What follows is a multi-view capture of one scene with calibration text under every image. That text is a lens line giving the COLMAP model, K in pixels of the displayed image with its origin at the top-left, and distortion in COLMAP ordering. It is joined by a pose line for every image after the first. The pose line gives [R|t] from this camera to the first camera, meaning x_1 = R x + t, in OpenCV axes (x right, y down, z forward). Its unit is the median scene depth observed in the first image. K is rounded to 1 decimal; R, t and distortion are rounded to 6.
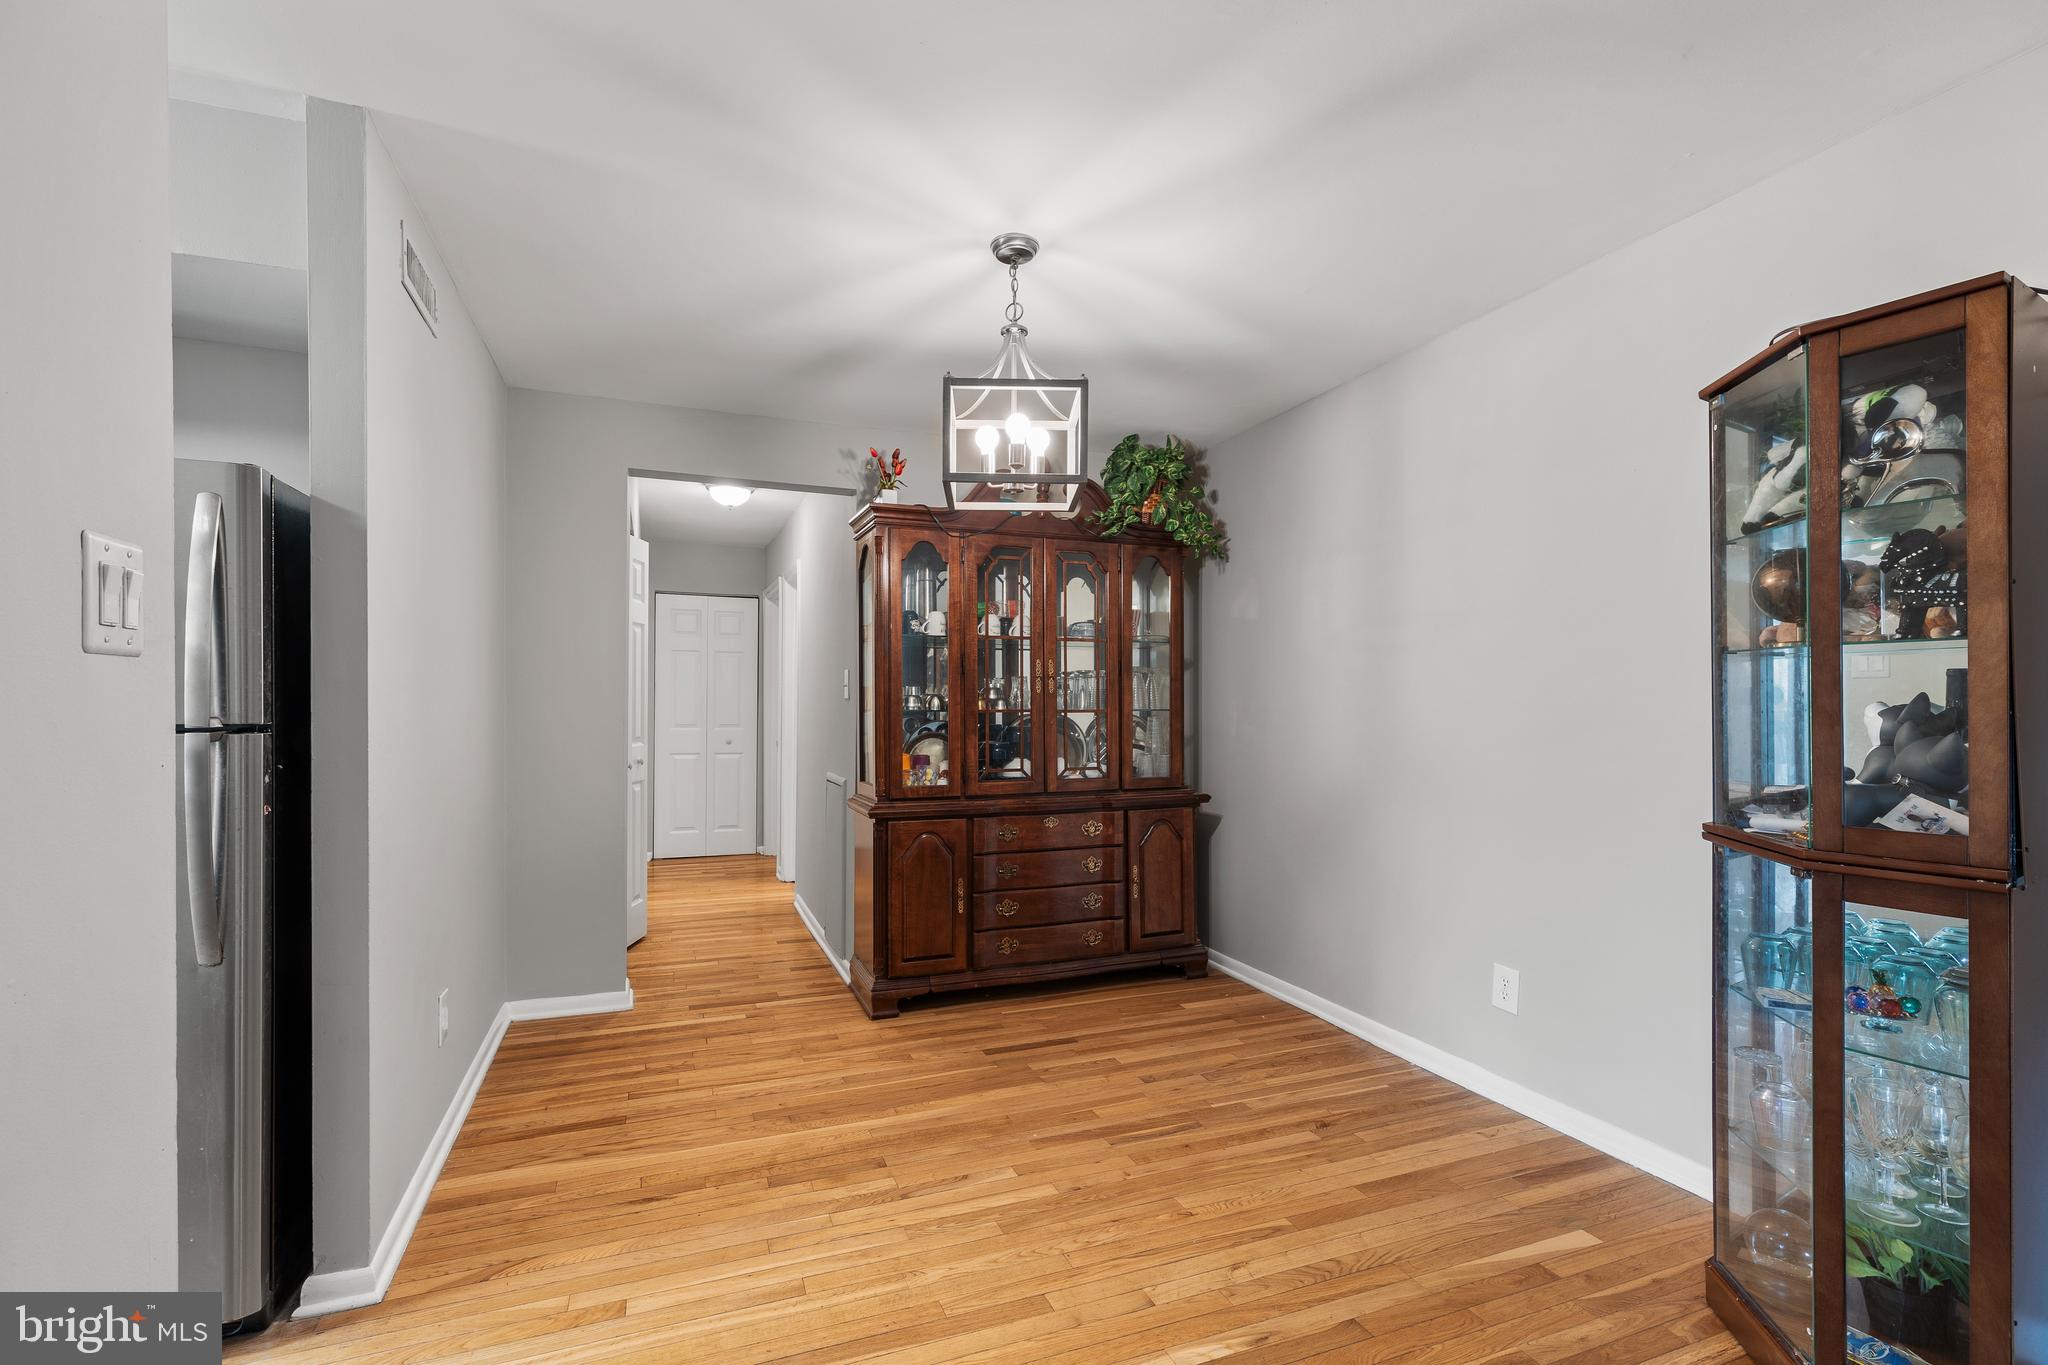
lens RADIAL K [[927.1, 0, 1020.5], [0, 927.1, 690.6], [0, 0, 1]] dist [0.000978, 0.000968]
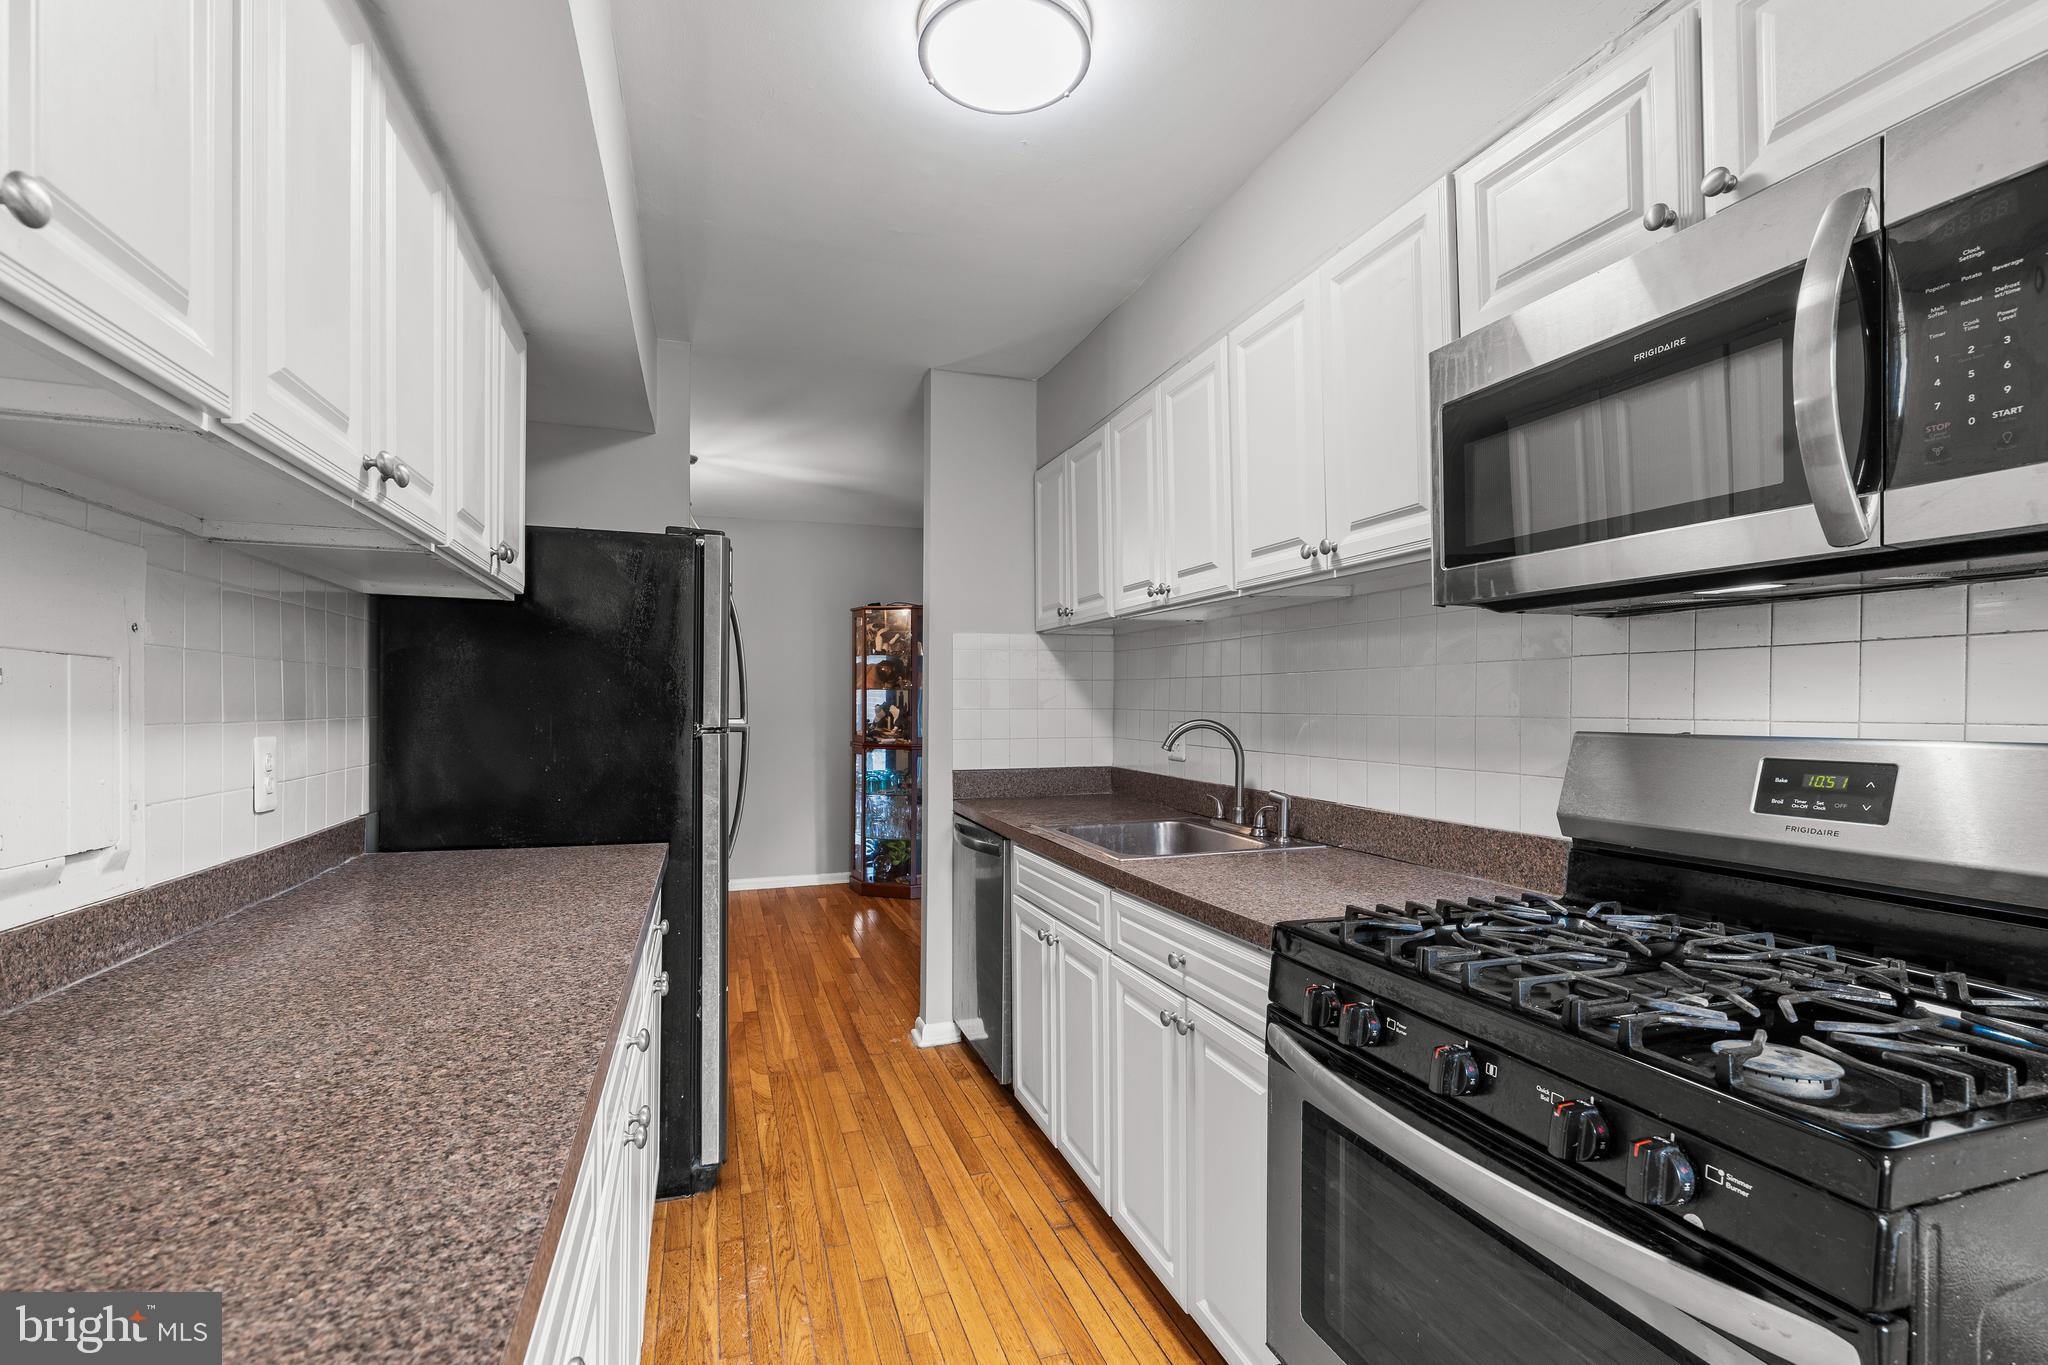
lens RADIAL K [[927.1, 0, 1030.5], [0, 927.1, 691.4], [0, 0, 1]] dist [0.000978, 0.000968]
pose [[0.028496, 0.016908, 0.999451, -2.301261], [-0.000834, 0.999857, -0.016892, 0.024347], [-0.999594, -0.000352, 0.028506, 0.344517]]
